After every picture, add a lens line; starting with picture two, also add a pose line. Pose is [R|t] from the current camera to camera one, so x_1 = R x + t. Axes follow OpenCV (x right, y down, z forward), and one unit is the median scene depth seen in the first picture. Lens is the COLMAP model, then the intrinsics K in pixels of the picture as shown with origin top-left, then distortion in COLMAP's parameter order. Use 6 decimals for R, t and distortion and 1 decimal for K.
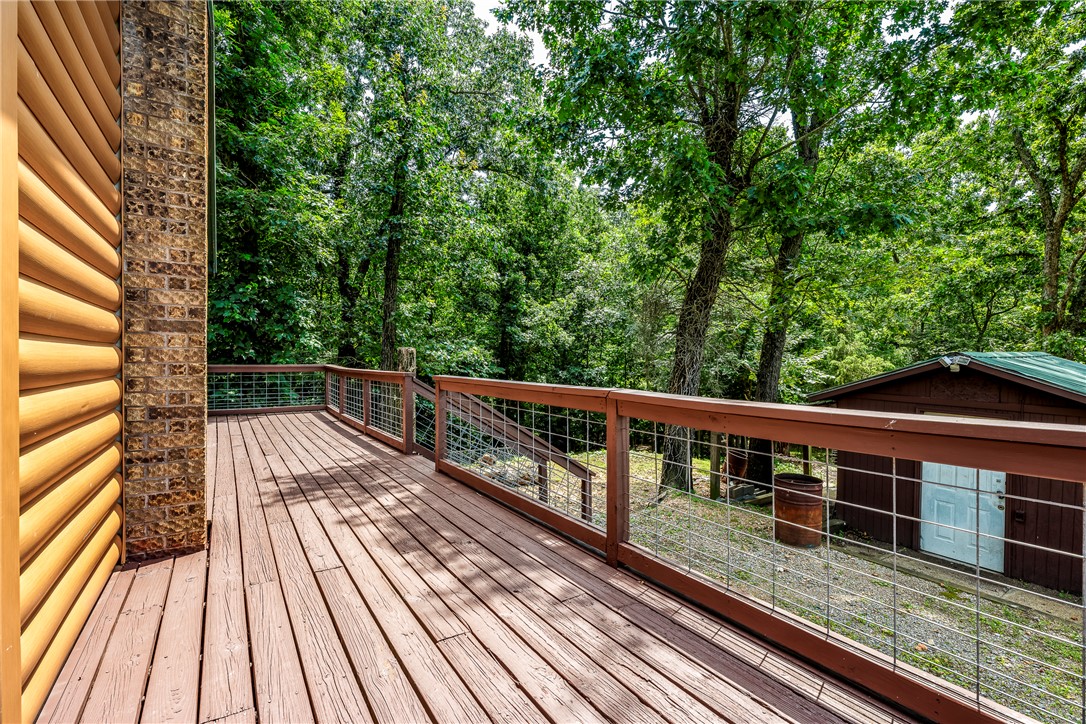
lens RADIAL K [[488.1, 0, 568.2], [0, 488.1, 370.9], [0, 0, 1]] dist [0.000293, 0.000307]
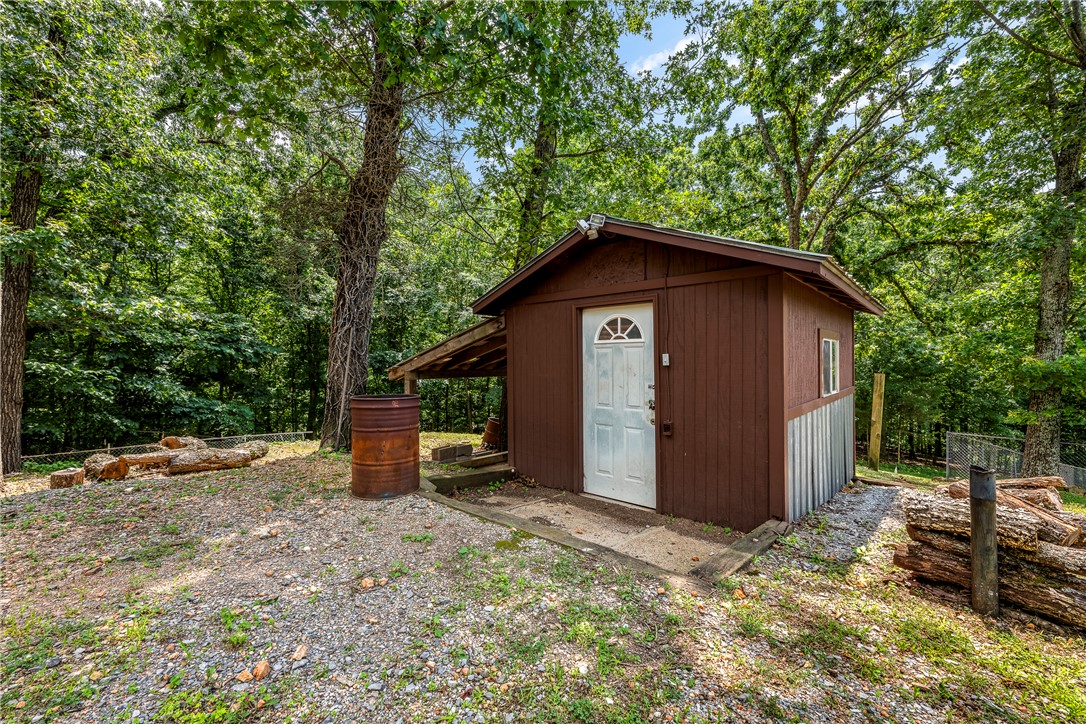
lens RADIAL K [[472.8, 0, 547.5], [0, 472.8, 359.0], [0, 0, 1]] dist [0.005246, 0.000175]
pose [[0.965313, -0.011538, 0.260842, 0.479387], [0.016956, 0.999684, -0.018533, 0.172328], [-0.260545, 0.022313, 0.965204, 0.299313]]
